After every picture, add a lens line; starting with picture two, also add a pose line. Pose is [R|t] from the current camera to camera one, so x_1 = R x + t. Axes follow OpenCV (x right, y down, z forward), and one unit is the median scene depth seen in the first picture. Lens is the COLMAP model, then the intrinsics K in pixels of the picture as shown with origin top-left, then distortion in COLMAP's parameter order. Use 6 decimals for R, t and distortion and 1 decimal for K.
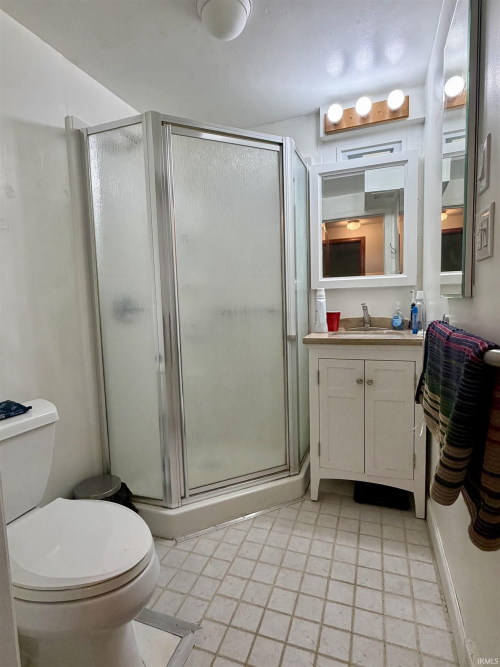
lens RADIAL K [[329.7, 0, 250.0], [0, 329.7, 333.5], [0, 0, 1]] dist [0.002603, 0.000387]
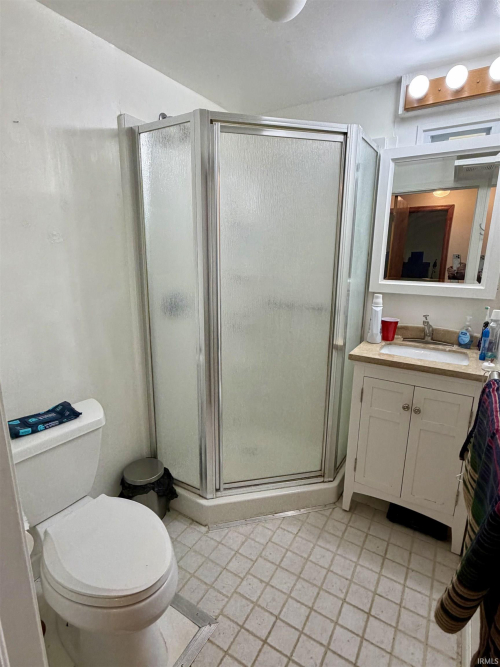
lens RADIAL K [[332.3, 0, 253.3], [0, 332.3, 332.4], [0, 0, 1]] dist [0.003027, 0.000558]
pose [[0.979829, 0.086596, -0.180098, 0.061910], [-0.061401, 0.988097, 0.141048, -0.170647], [0.190169, -0.127145, 0.973483, 0.034006]]
